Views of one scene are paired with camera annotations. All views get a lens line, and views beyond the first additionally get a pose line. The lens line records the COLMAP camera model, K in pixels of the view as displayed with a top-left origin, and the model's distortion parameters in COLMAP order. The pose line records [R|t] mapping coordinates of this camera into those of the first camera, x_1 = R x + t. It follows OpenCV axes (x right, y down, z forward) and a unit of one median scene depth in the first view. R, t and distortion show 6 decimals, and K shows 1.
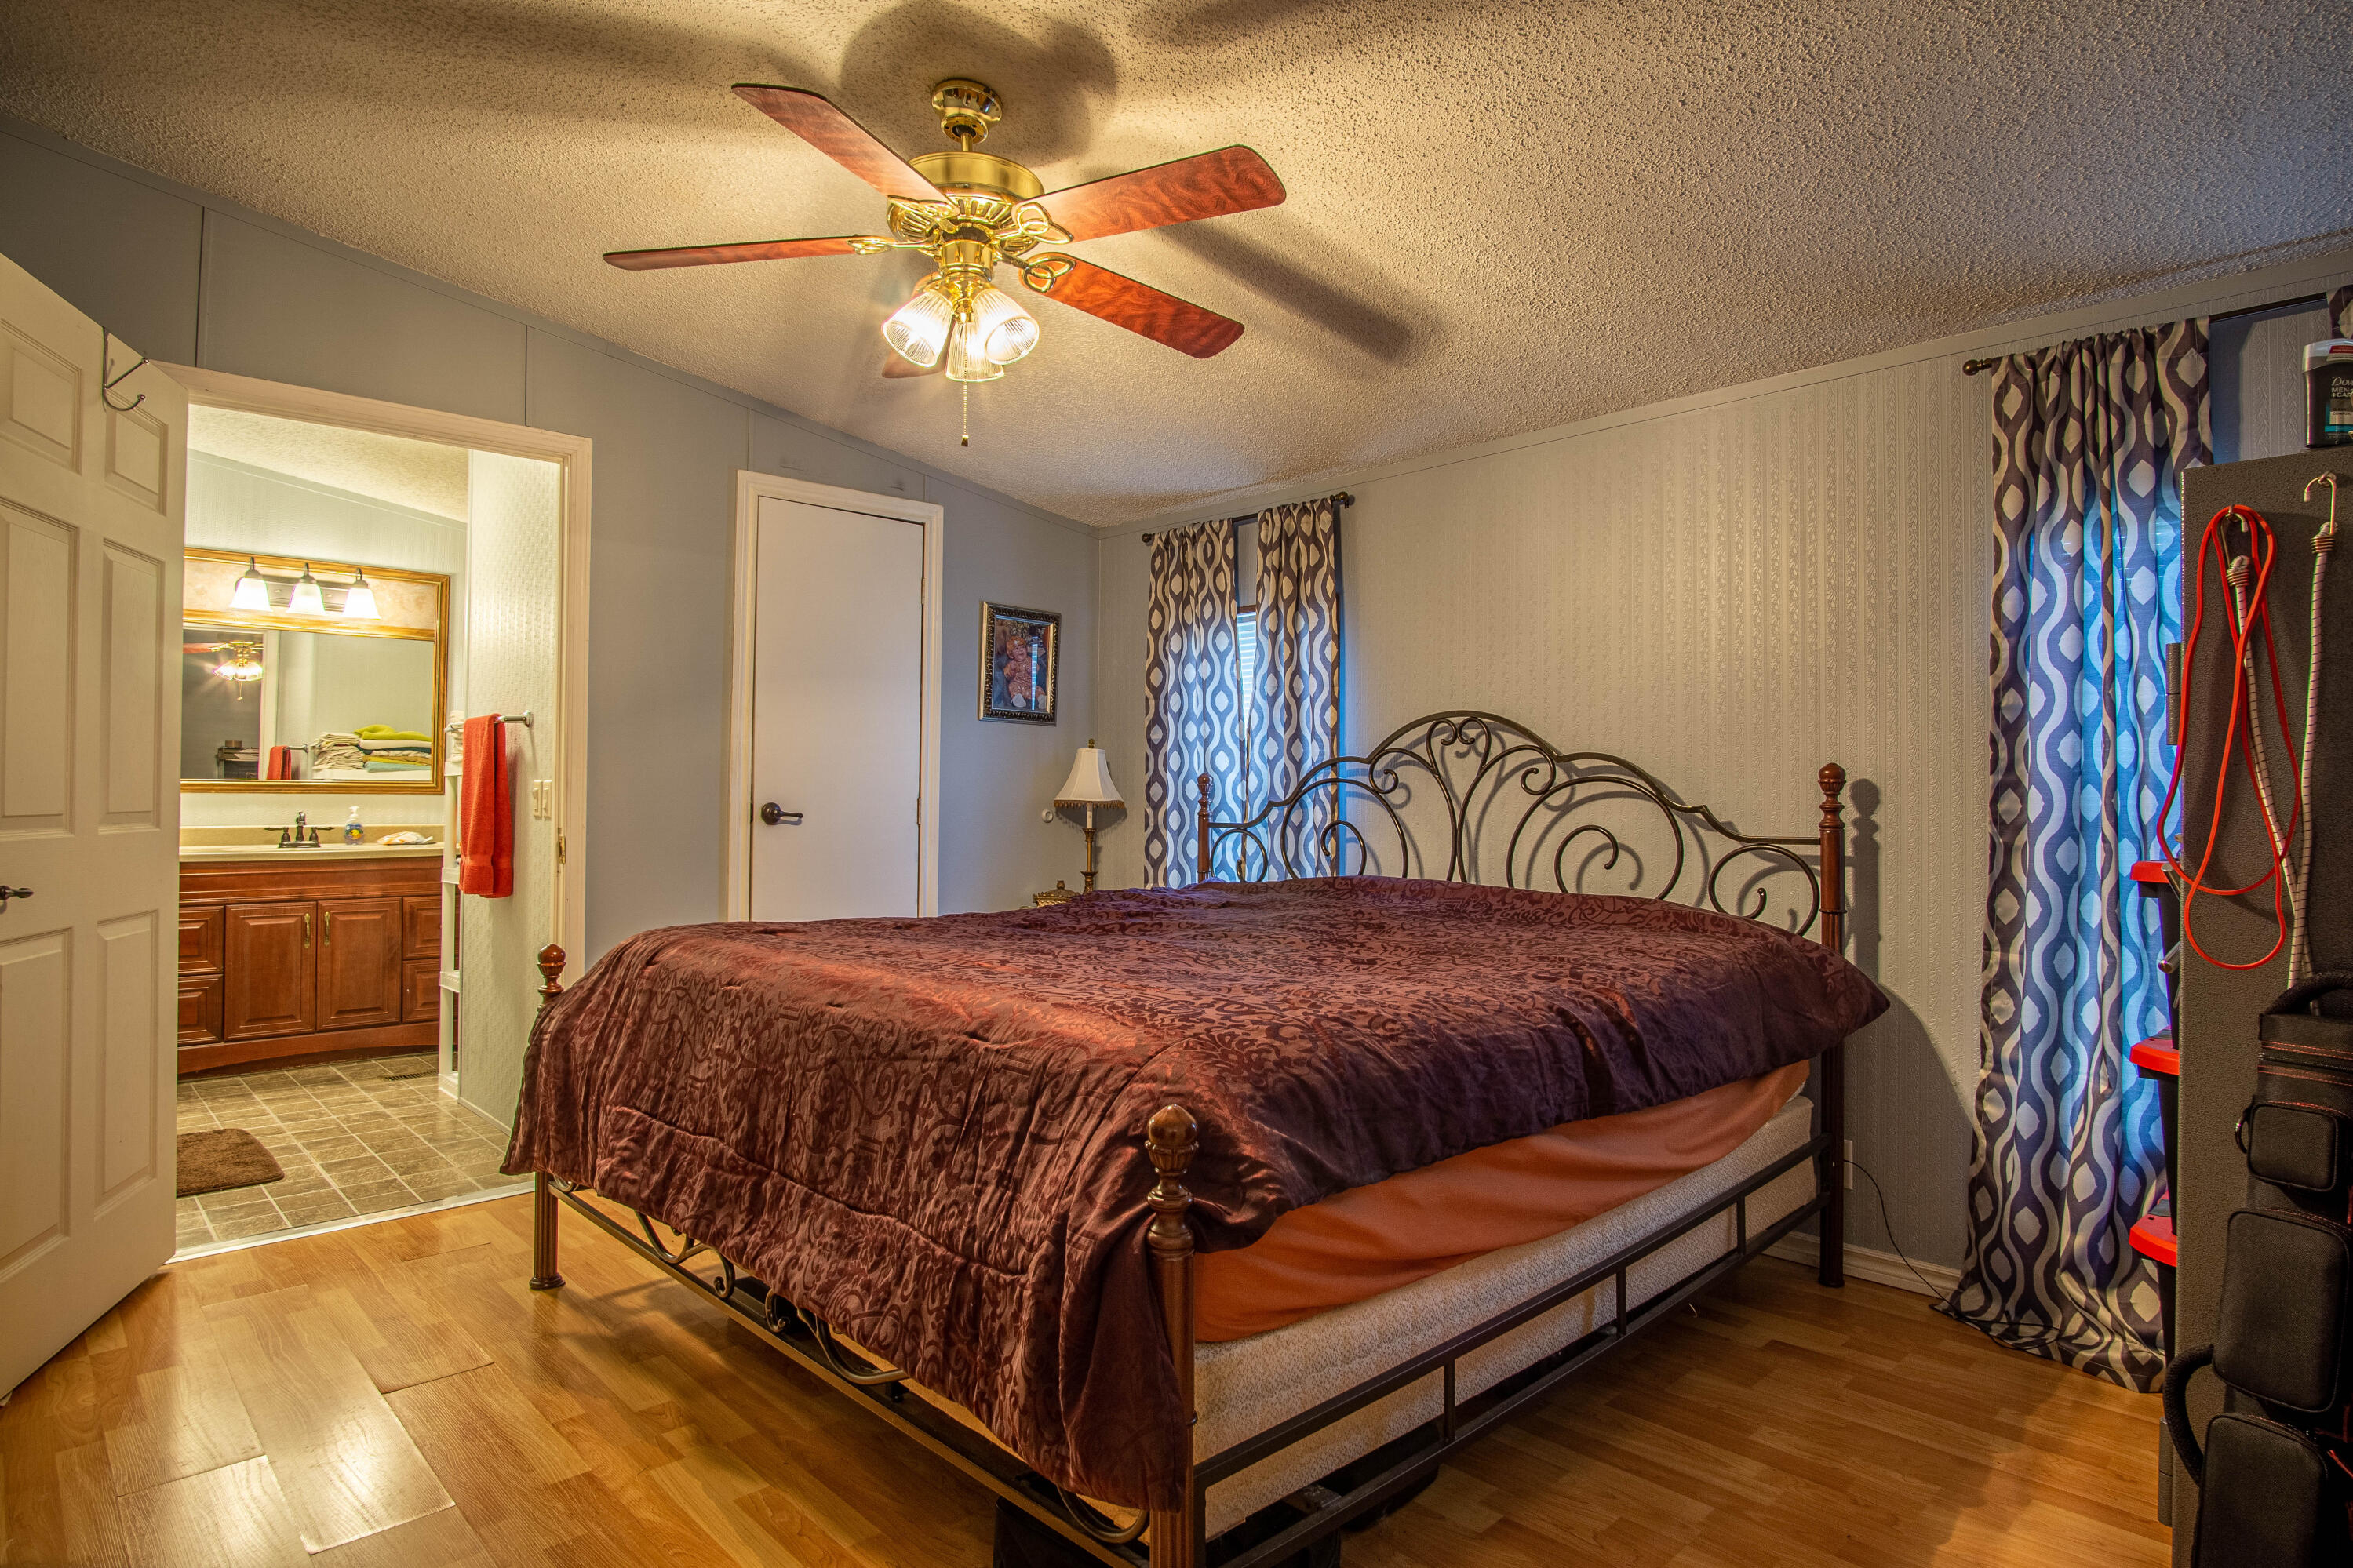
lens RADIAL K [[1283.4, 0, 1176.5], [0, 1283.4, 784.0], [0, 0, 1]] dist [-0.000226, -0.000019]
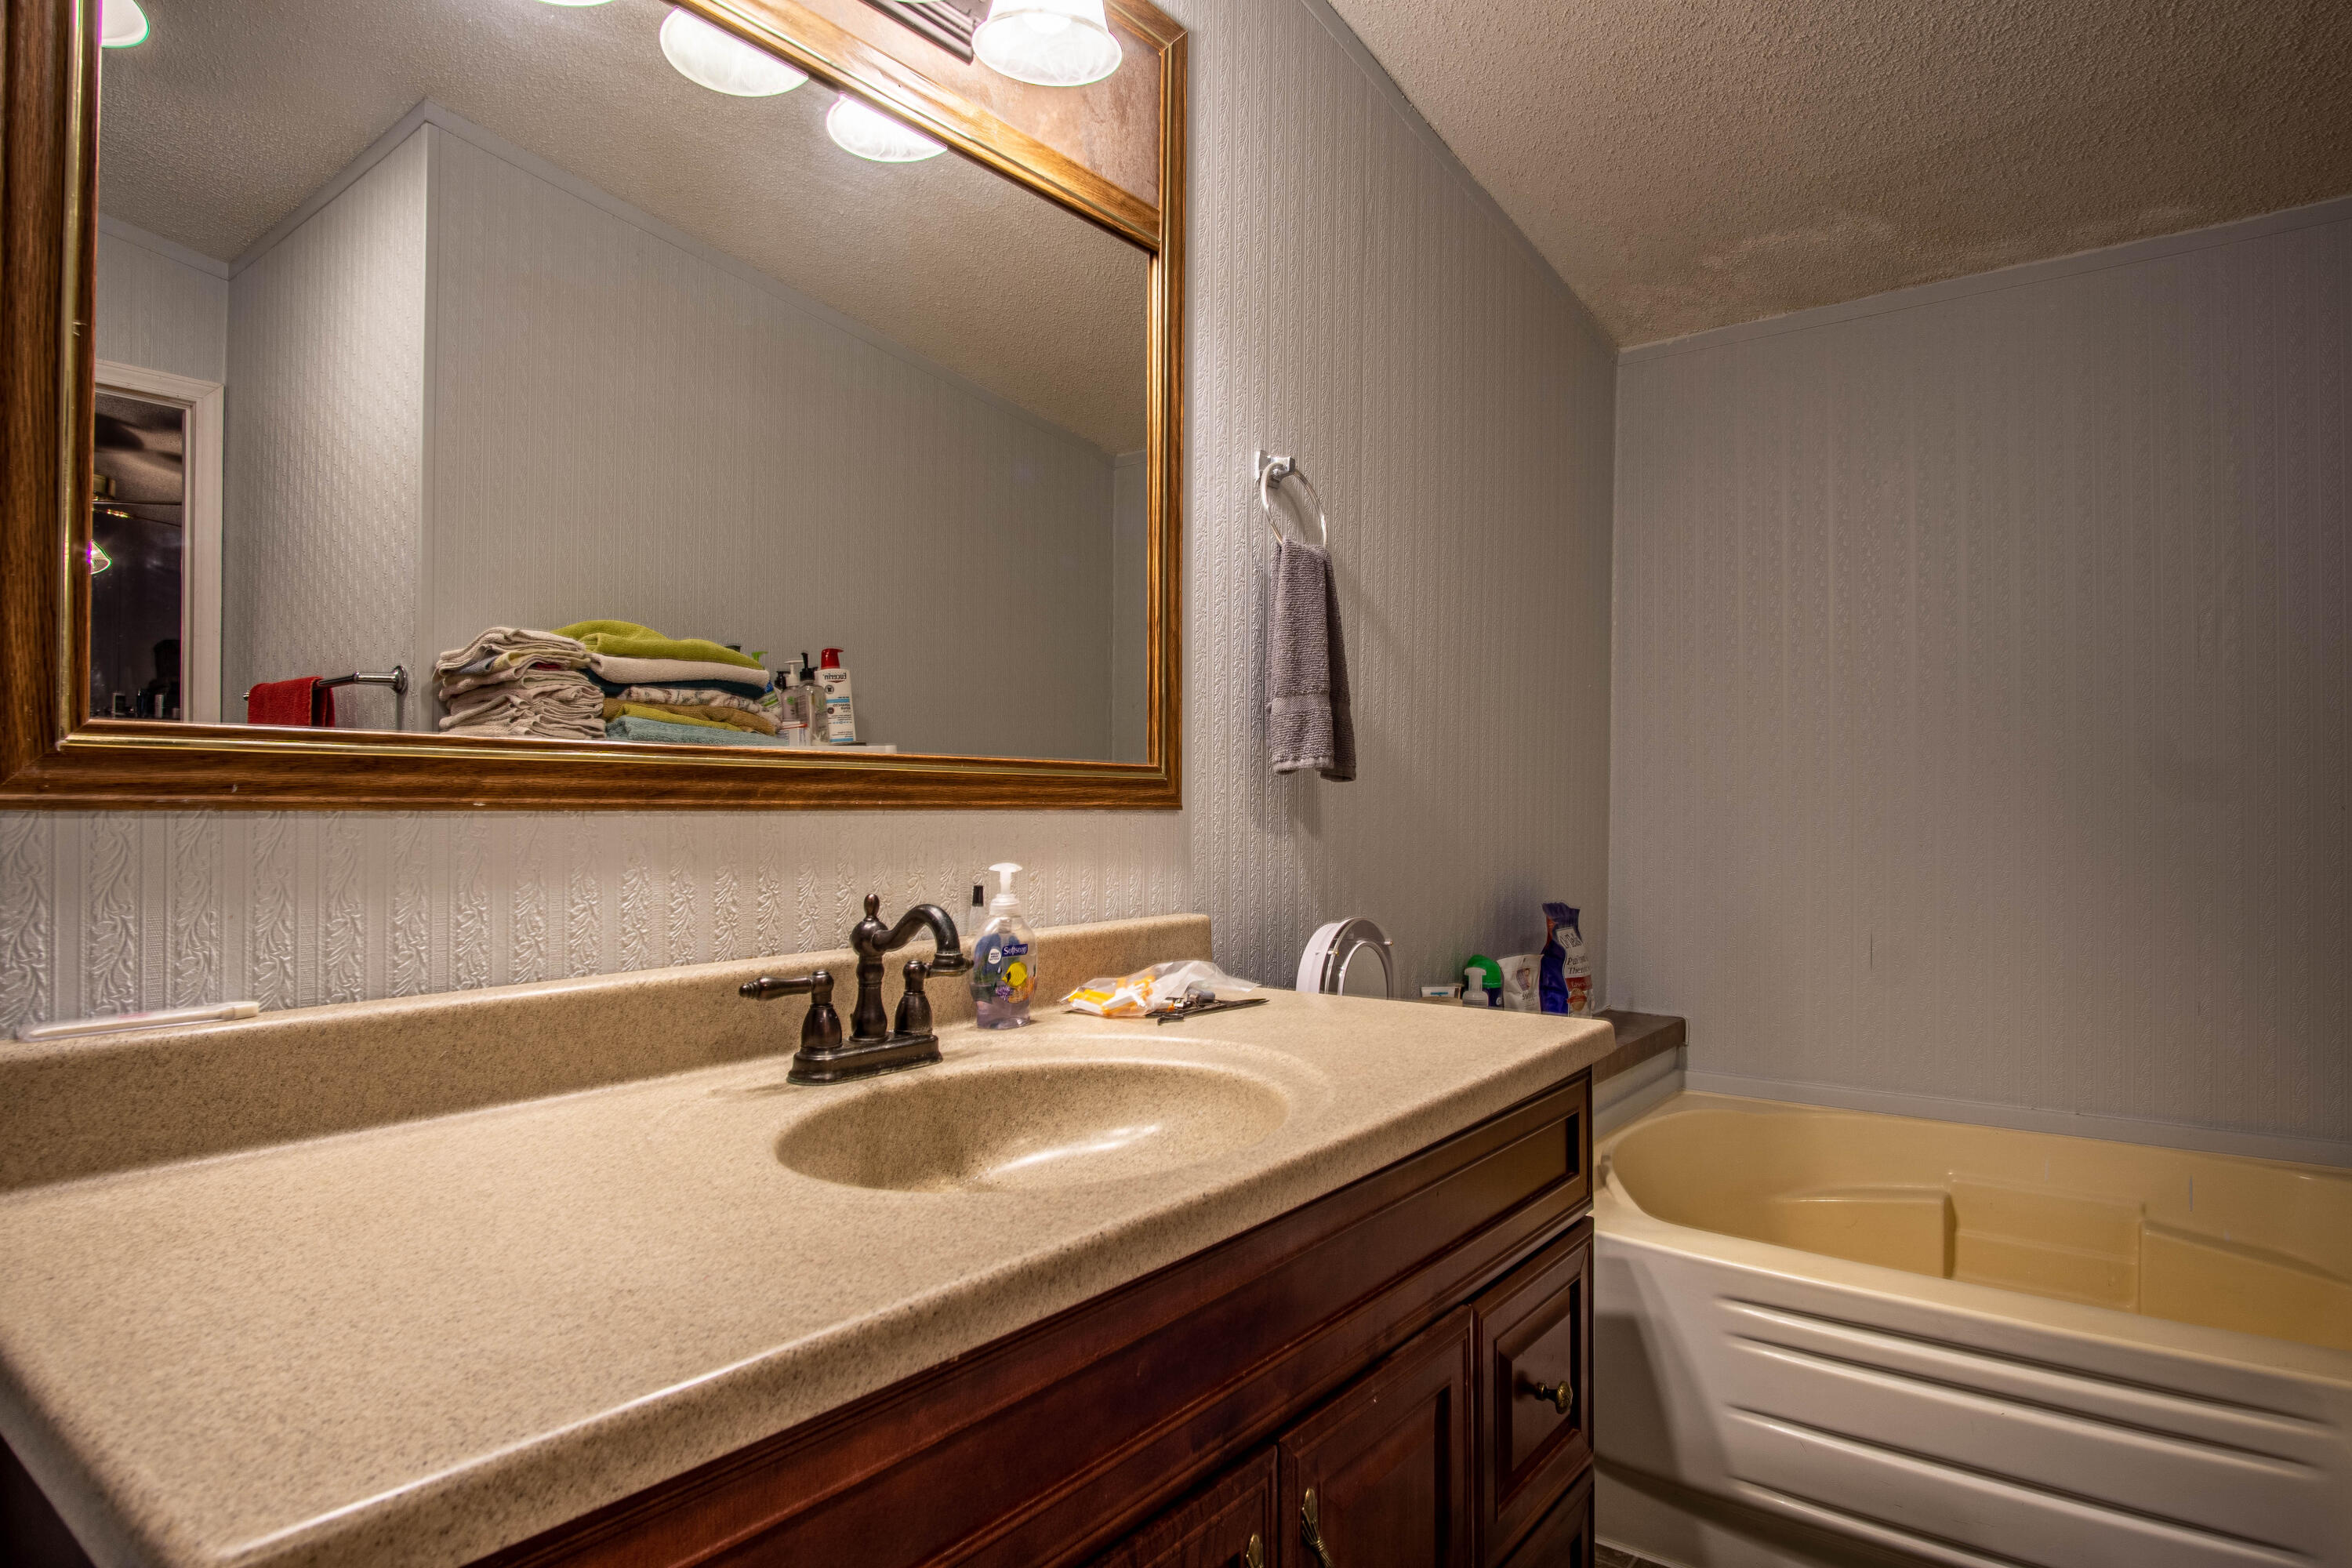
lens RADIAL K [[1308.7, 0, 1176.0], [0, 1308.7, 784.0], [0, 0, 1]] dist [-0.018614, -0.000164]
pose [[0.987864, -0.002156, 0.155308, -0.617761], [0.003781, 0.999941, -0.010163, 0.005614], [-0.155277, 0.010627, 0.987814, 0.724882]]
